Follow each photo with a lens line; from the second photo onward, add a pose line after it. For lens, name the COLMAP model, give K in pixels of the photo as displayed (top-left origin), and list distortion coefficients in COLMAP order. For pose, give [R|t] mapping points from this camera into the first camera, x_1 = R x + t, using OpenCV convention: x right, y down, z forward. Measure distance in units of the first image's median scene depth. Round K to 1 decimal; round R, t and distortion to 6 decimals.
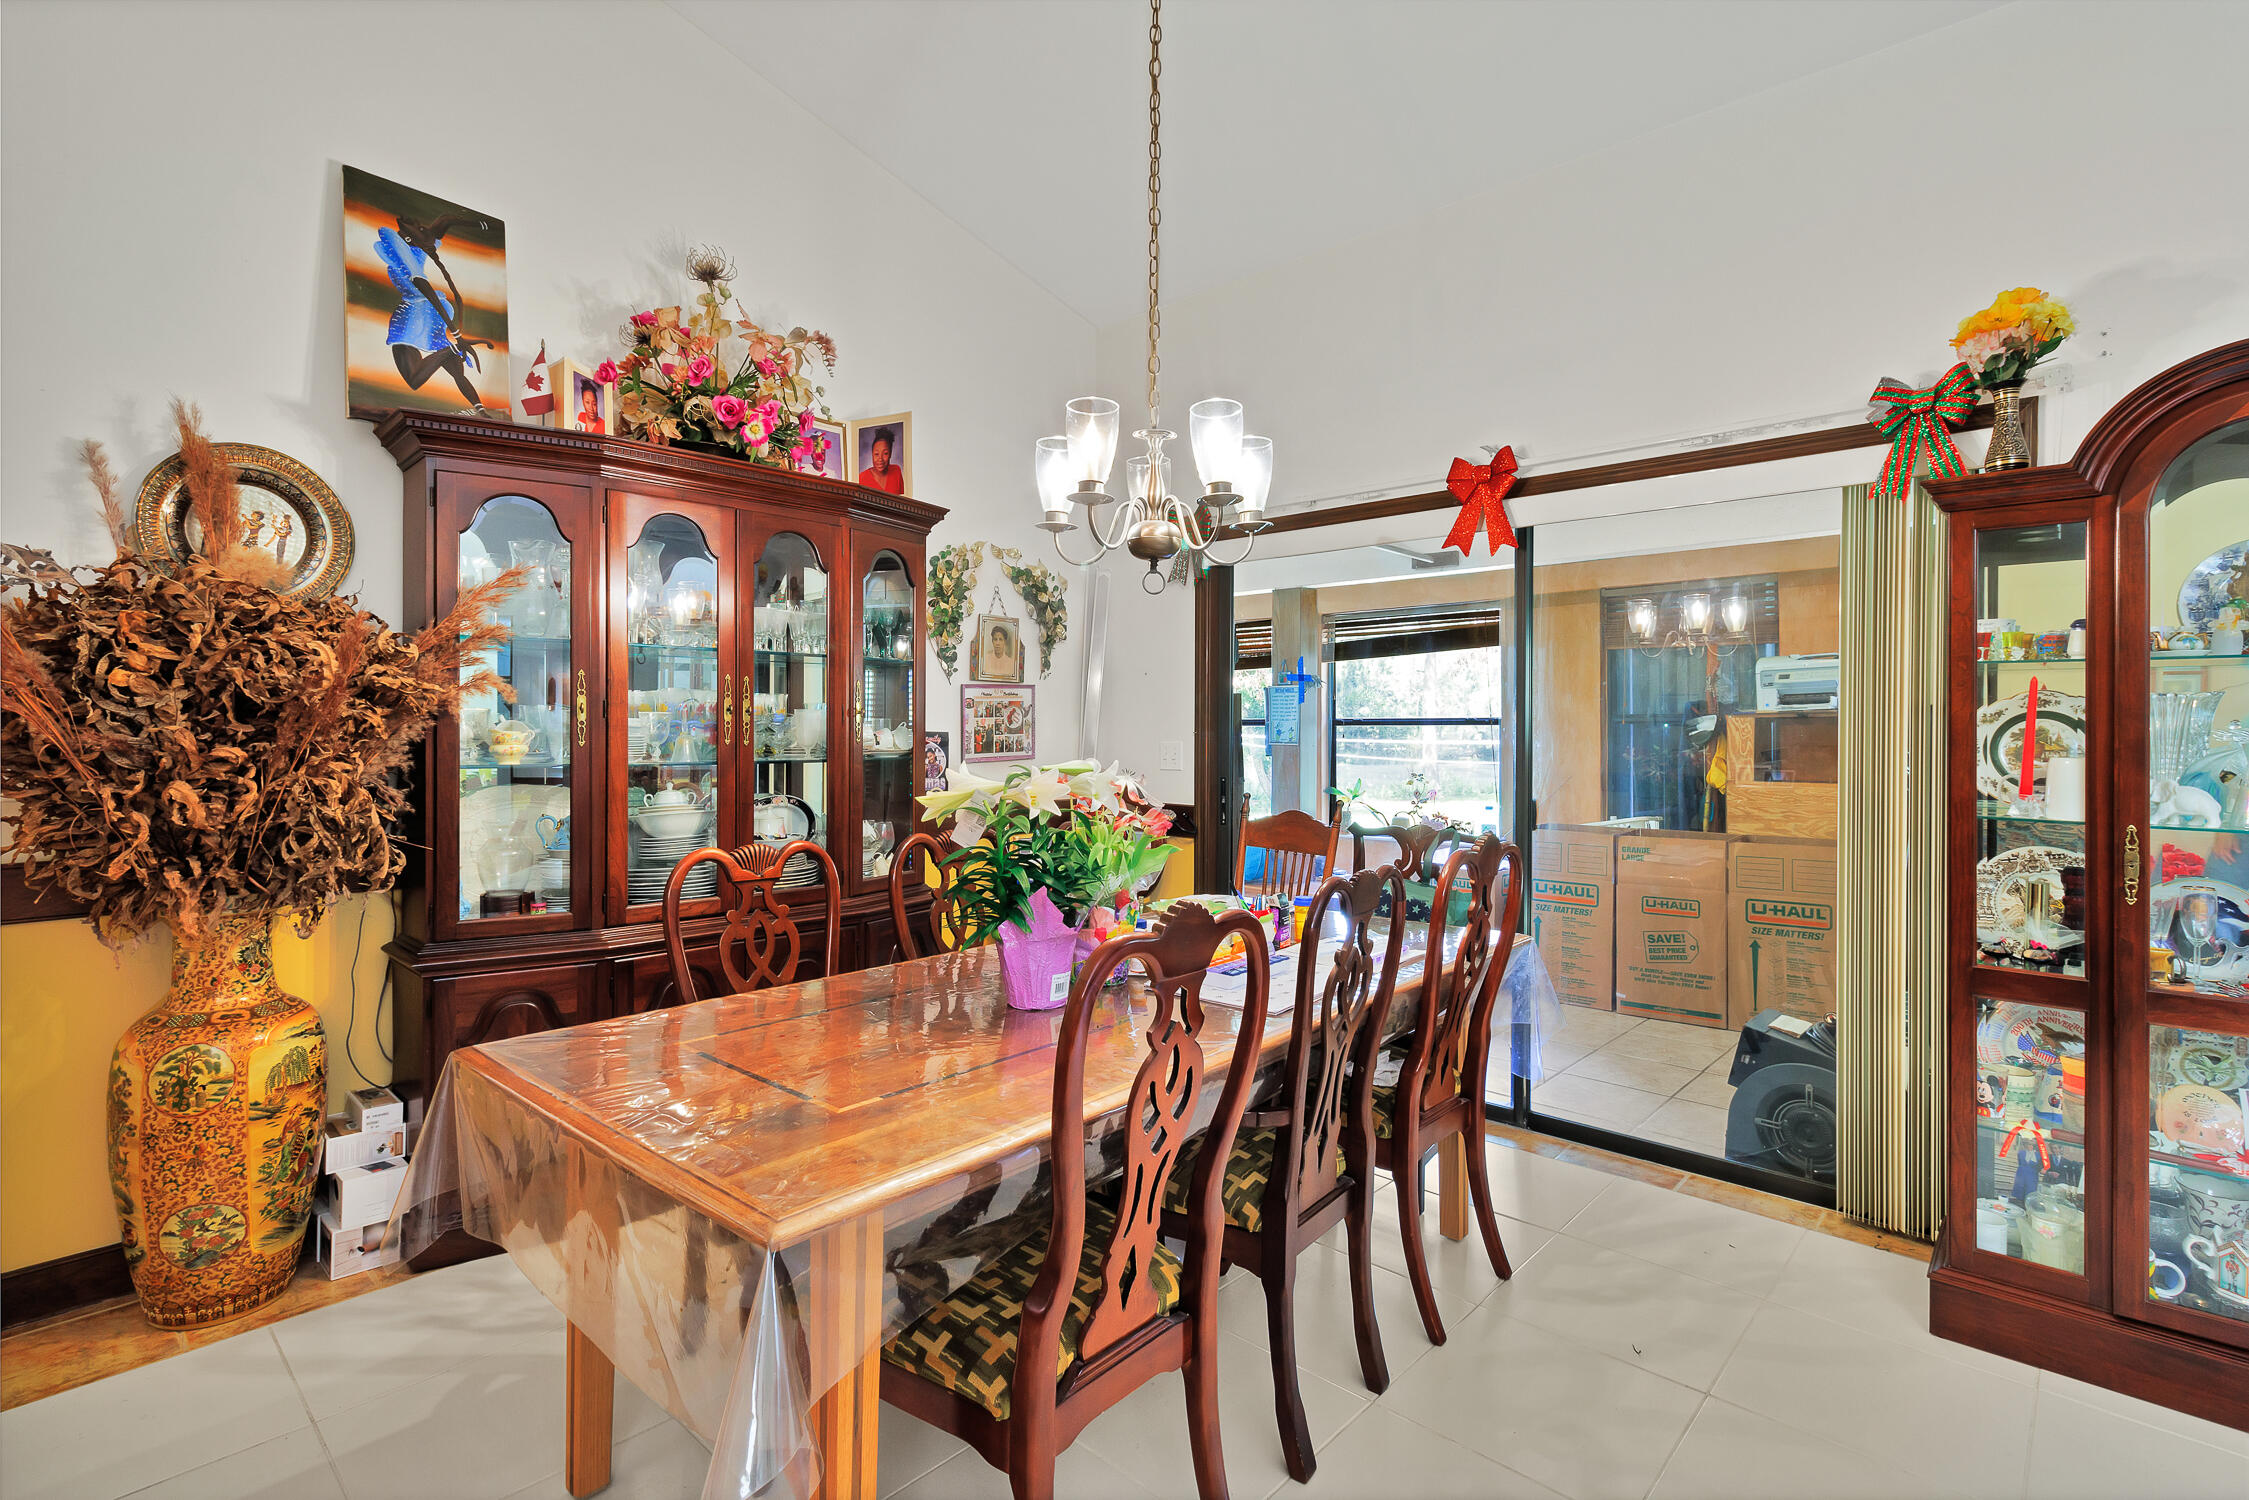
lens RADIAL K [[1069.7, 0, 1121.2], [0, 1069.7, 728.1], [0, 0, 1]] dist [-0.000696, 0.002708]
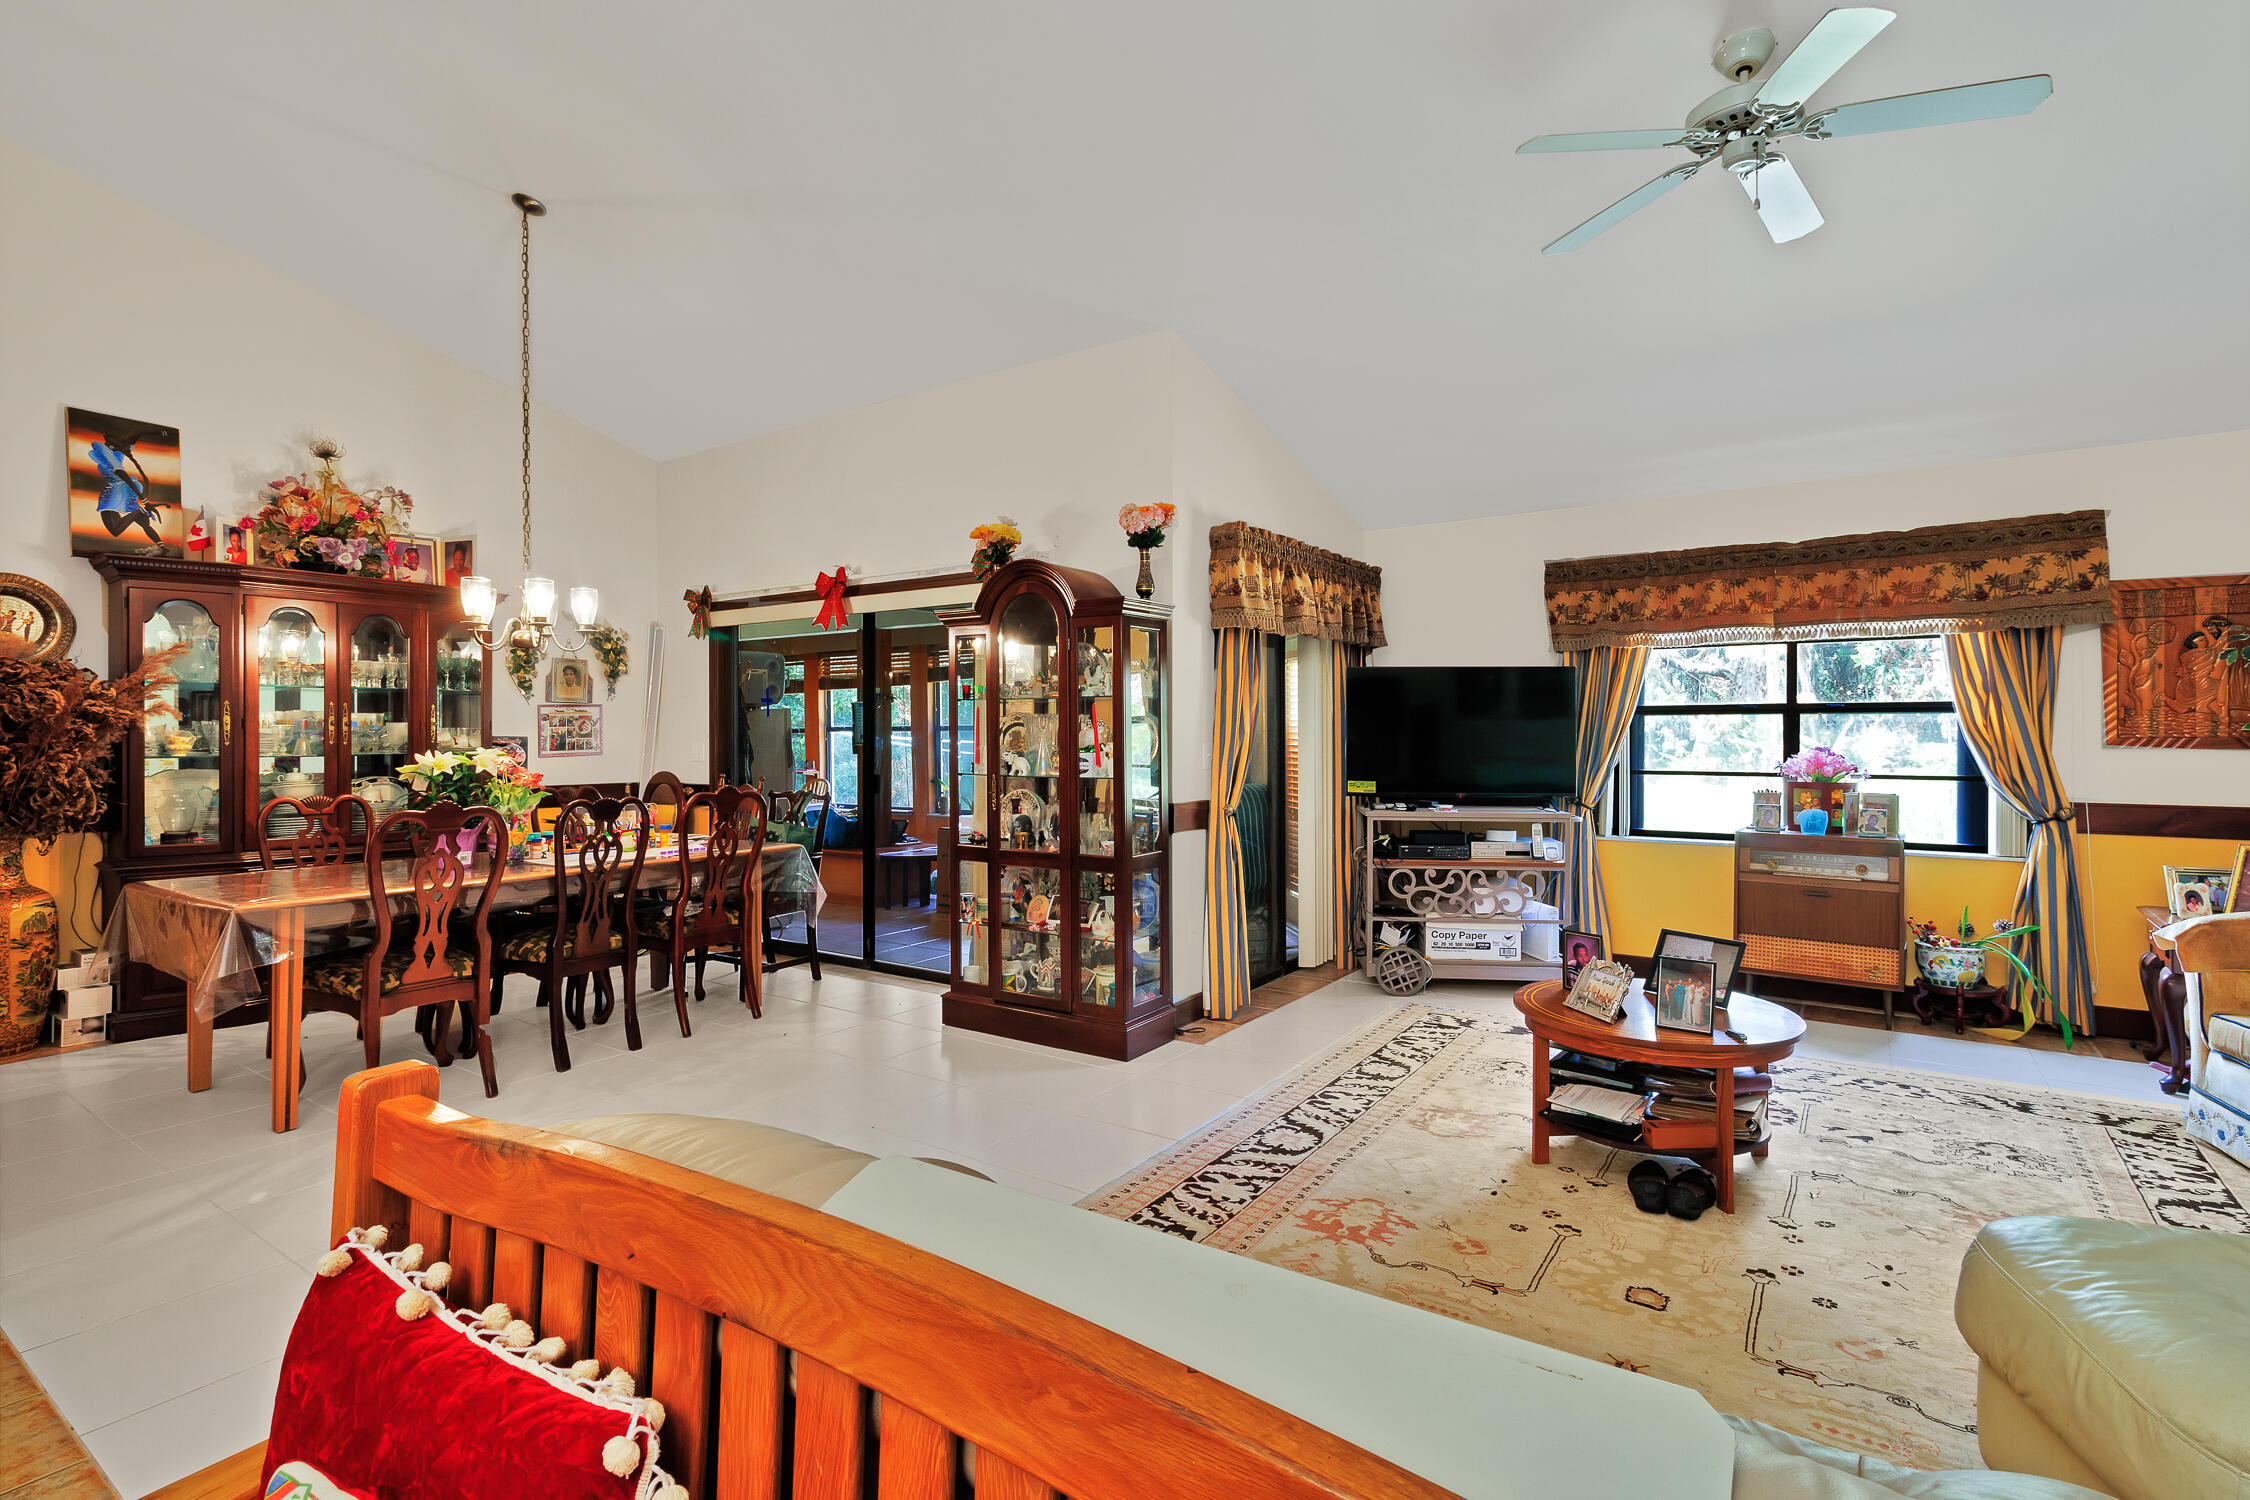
lens RADIAL K [[1070.2, 0, 1124.0], [0, 1070.2, 730.1], [0, 0, 1]] dist [-0.000696, 0.002708]
pose [[0.989298, -0.004886, 0.145827, 0.688832], [0.005390, 0.999981, -0.003062, 0.005845], [-0.145809, 0.003815, 0.989305, -0.937266]]
